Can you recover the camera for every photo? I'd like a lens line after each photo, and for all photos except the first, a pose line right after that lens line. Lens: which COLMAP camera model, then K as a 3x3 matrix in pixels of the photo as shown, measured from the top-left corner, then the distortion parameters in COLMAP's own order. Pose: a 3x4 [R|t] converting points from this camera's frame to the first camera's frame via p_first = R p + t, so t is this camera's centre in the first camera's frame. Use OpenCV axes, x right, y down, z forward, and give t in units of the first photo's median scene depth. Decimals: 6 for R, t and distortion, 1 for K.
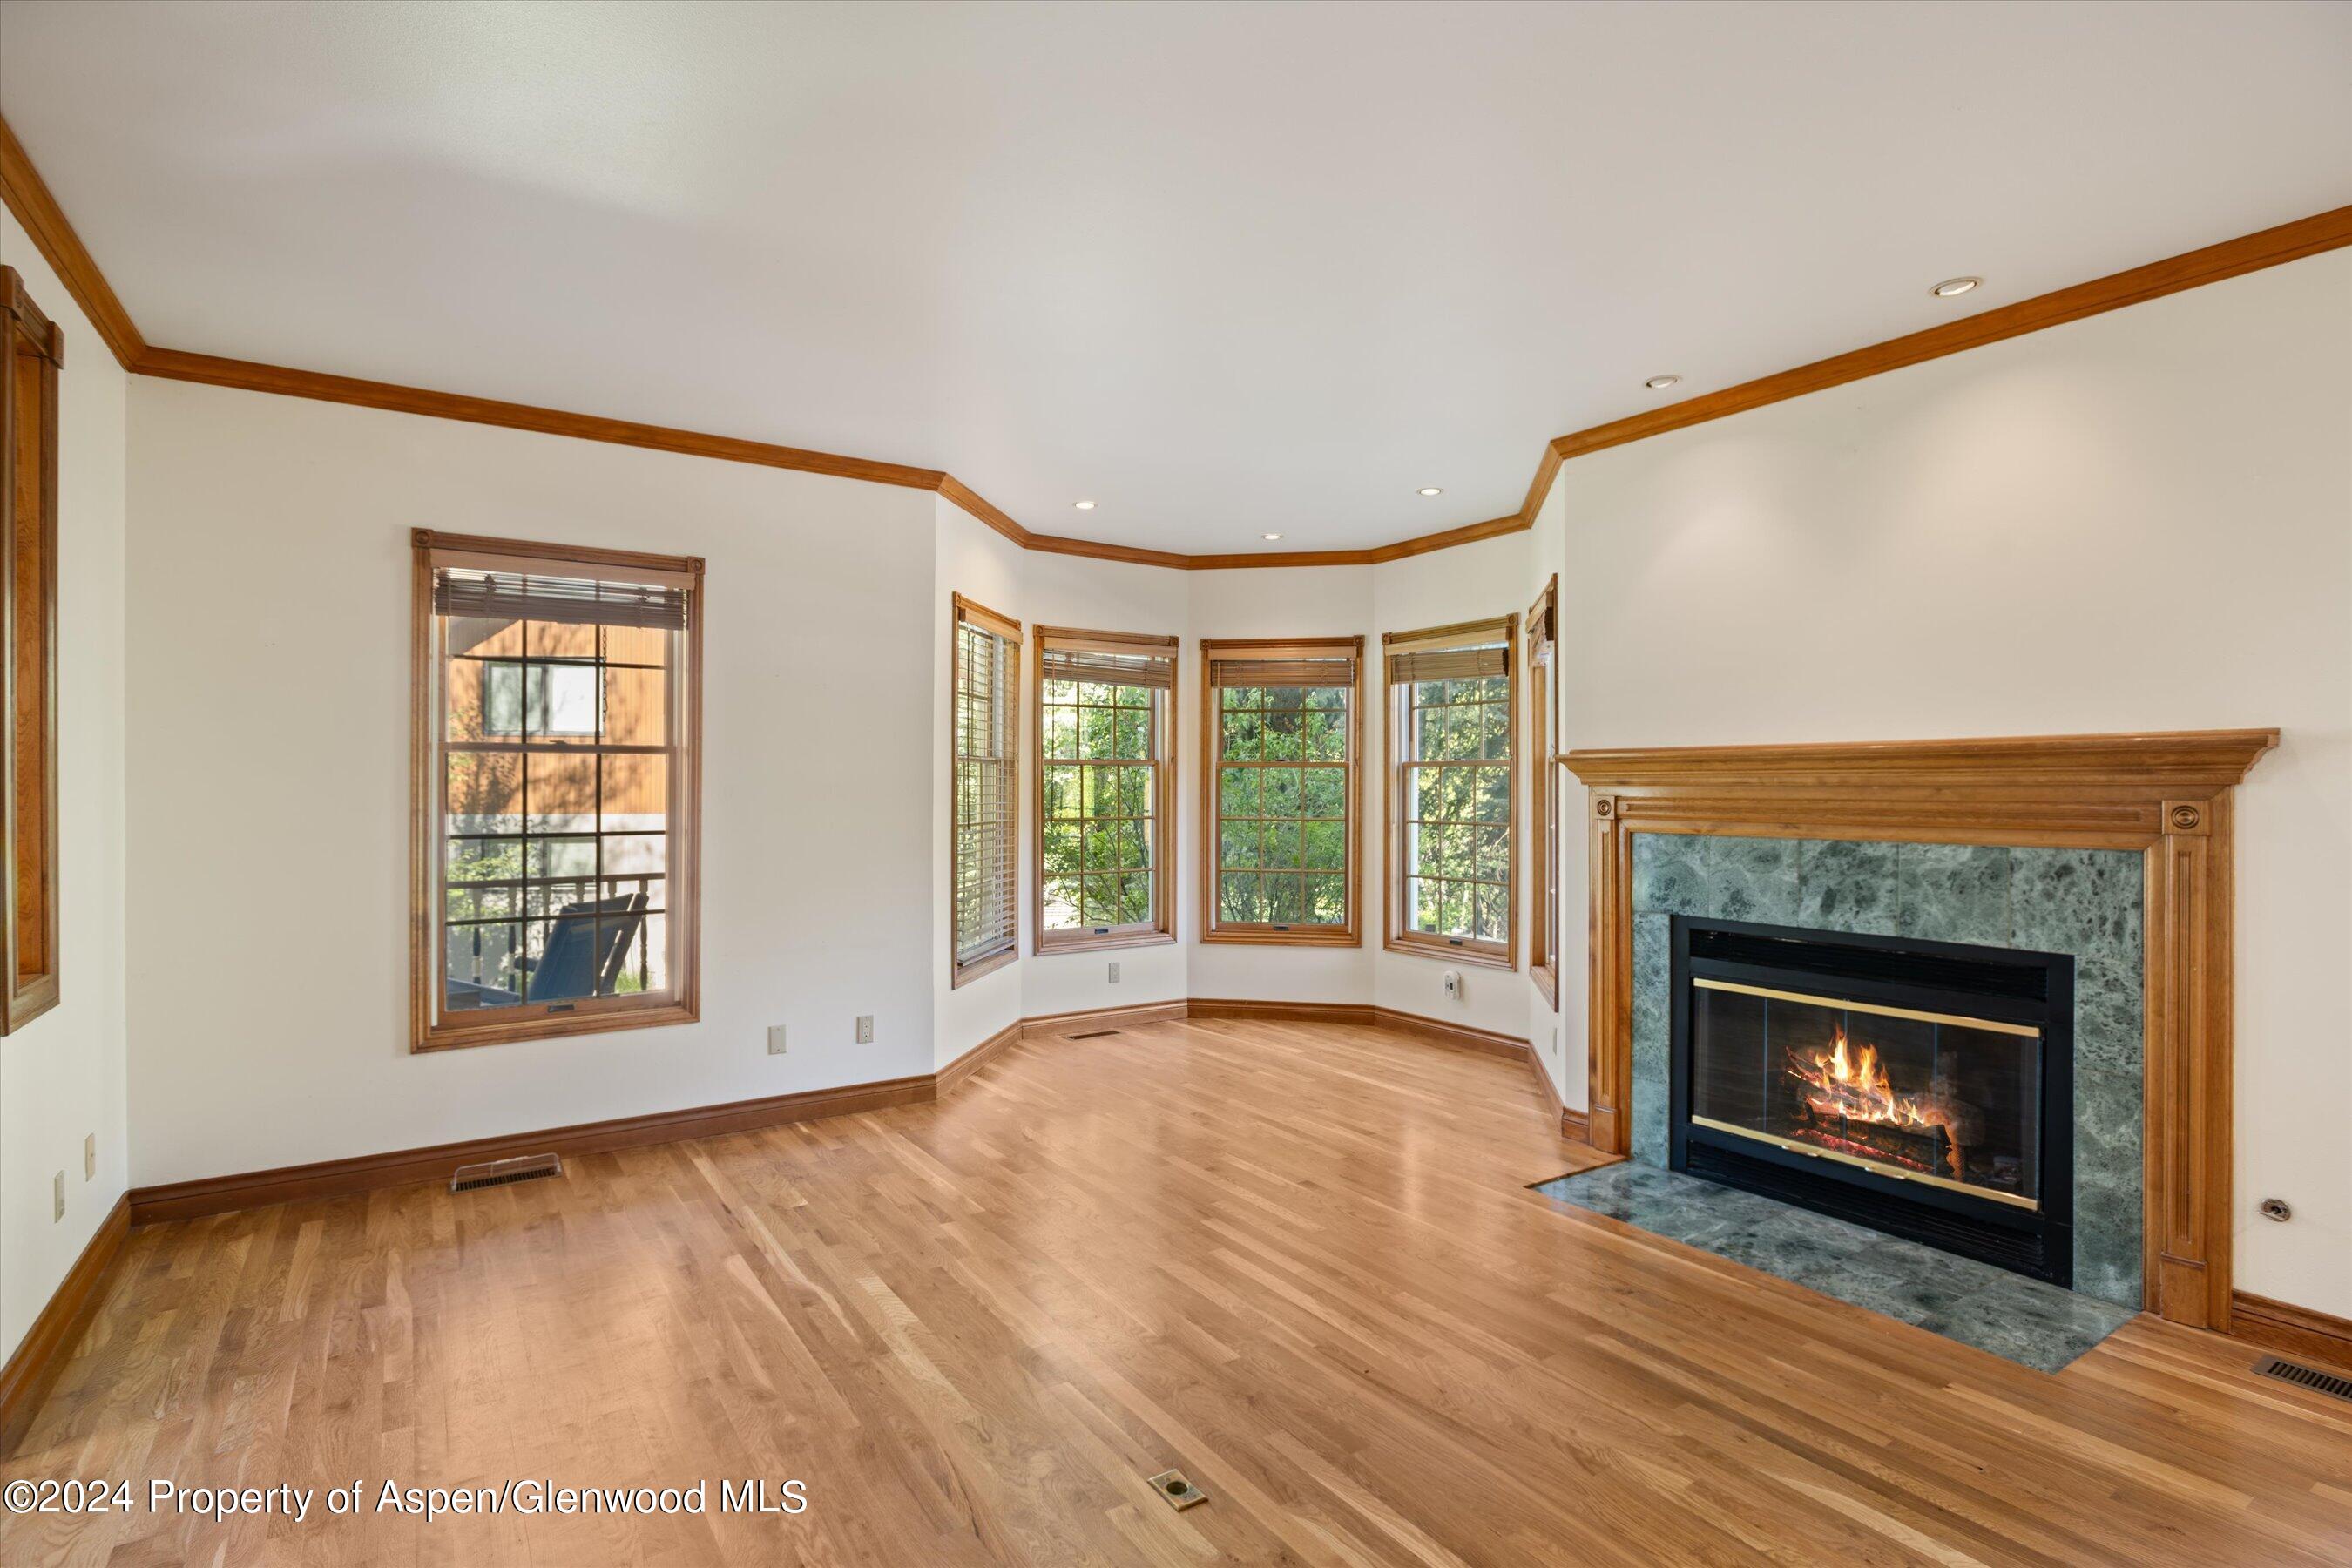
lens RADIAL K [[1888.2, 0, 1176.0], [0, 1888.2, 784.0], [0, 0, 1]] dist [-0.065432, 0.008711]
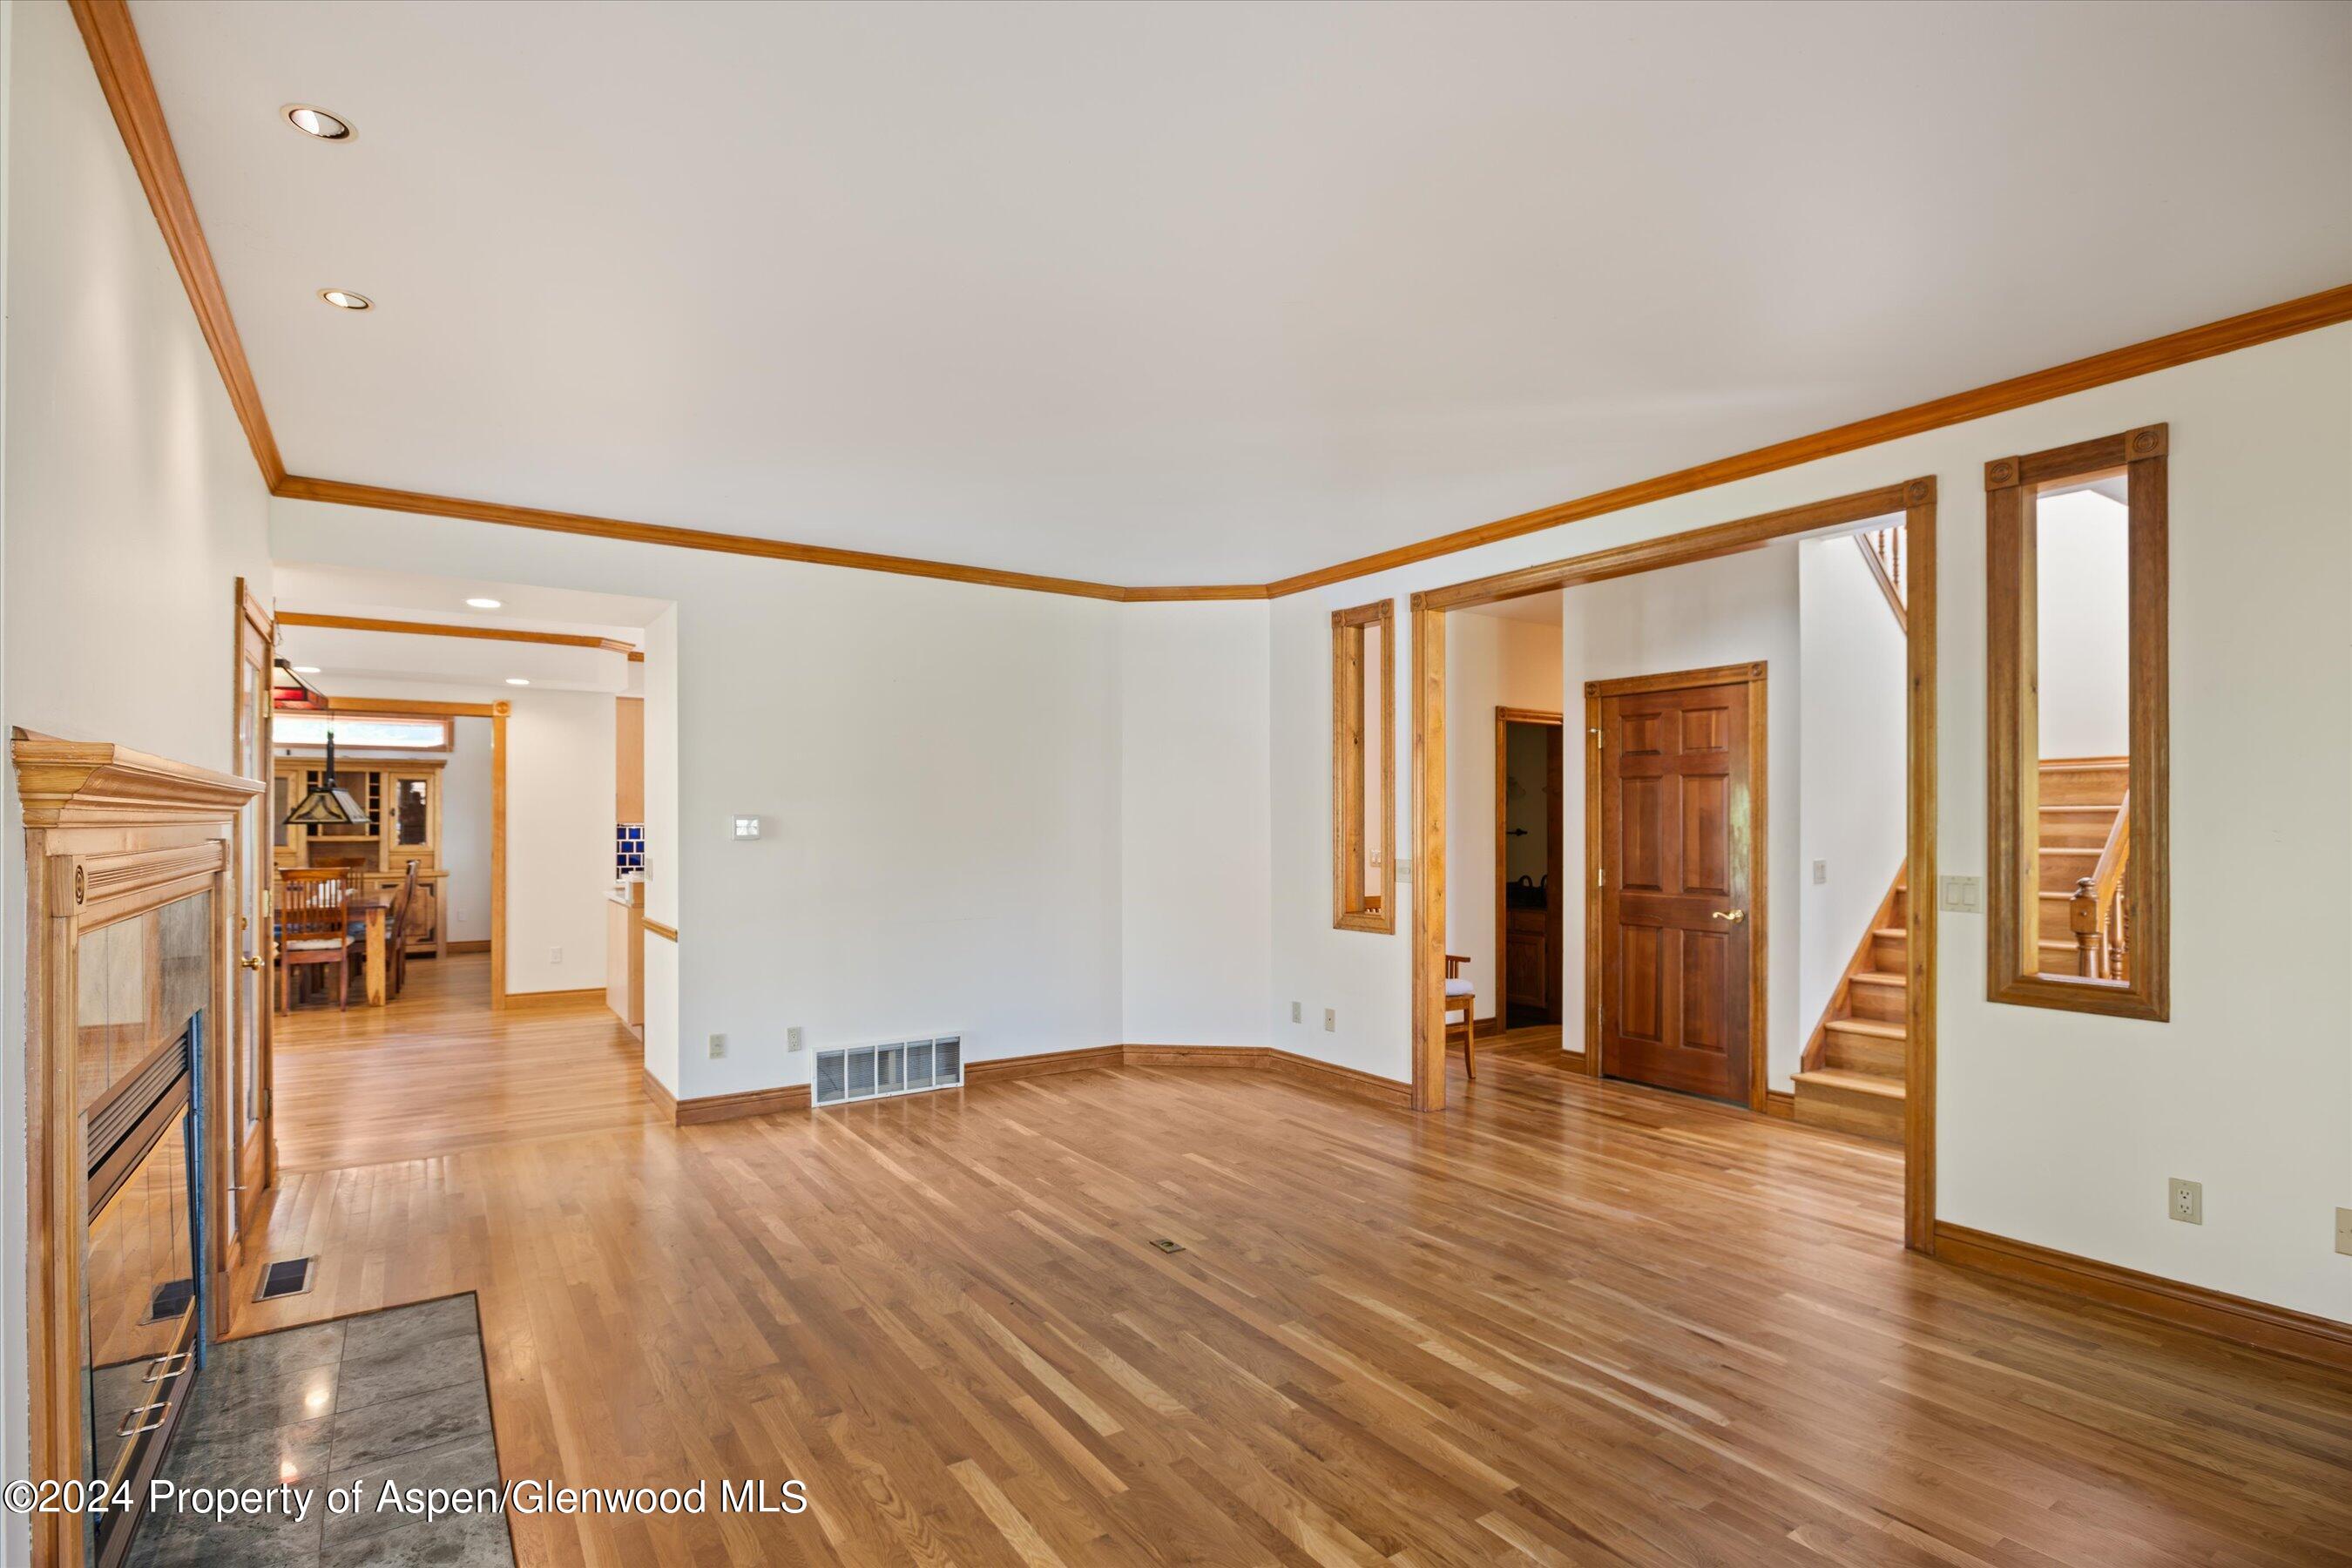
lens RADIAL K [[1888.2, 0, 1176.0], [0, 1888.2, 784.0], [0, 0, 1]] dist [-0.065432, 0.008711]
pose [[-0.999978, -0.006356, -0.001840, -0.001694], [-0.006324, 0.999840, -0.016741, -0.002130], [0.001946, -0.016729, -0.999858, 2.097345]]
